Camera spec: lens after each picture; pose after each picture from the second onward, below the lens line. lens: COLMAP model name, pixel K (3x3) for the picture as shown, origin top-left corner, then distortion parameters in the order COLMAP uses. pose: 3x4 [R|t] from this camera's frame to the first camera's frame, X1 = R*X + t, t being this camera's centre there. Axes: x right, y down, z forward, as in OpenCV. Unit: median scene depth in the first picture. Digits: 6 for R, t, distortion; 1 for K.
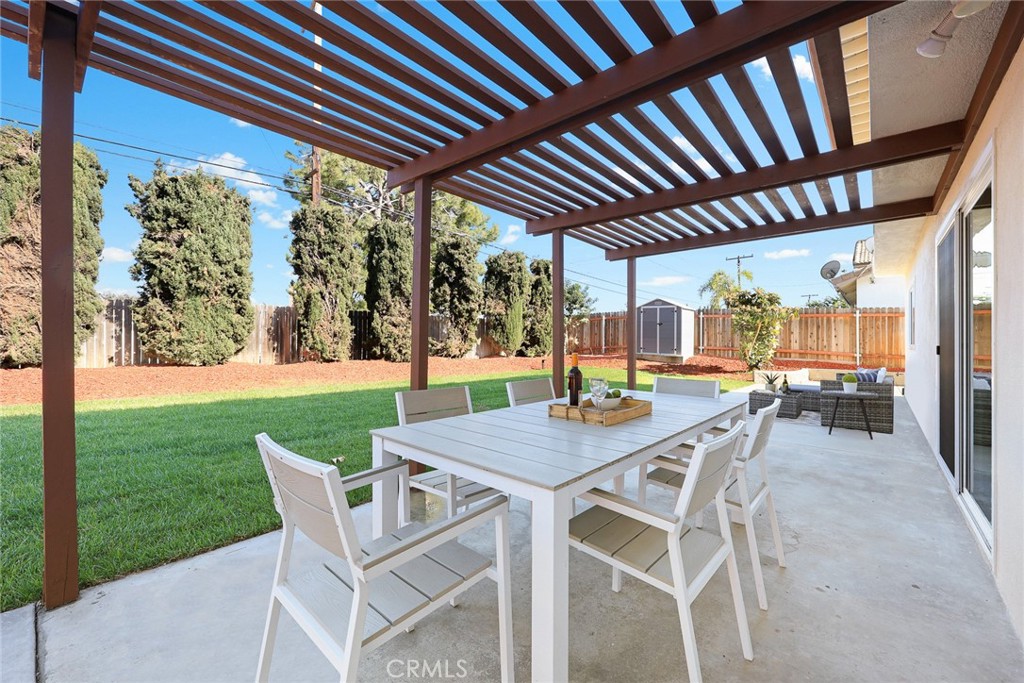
lens RADIAL K [[410.6, 0, 512.0], [0, 410.6, 341.5], [0, 0, 1]] dist [0.000197, -0.000107]
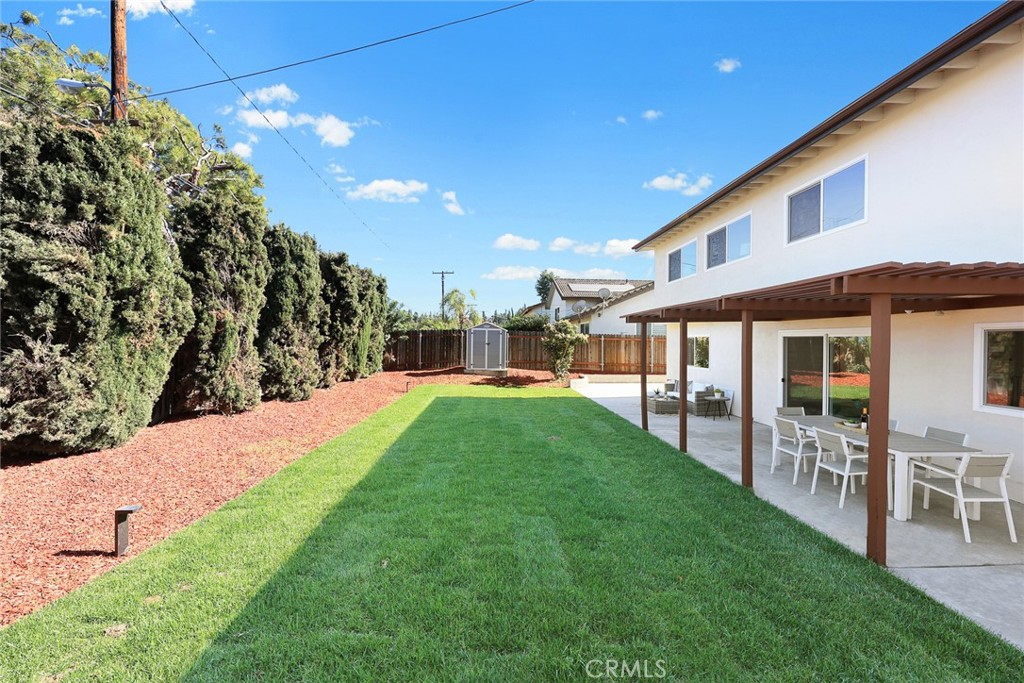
lens RADIAL K [[419.2, 0, 512.0], [0, 419.2, 341.5], [0, 0, 1]] dist [0.000595, 0.000129]
pose [[0.713201, -0.009670, 0.700893, -0.493692], [0.006836, 0.999953, 0.006840, -0.063621], [-0.700926, -0.000087, 0.713234, 0.093926]]
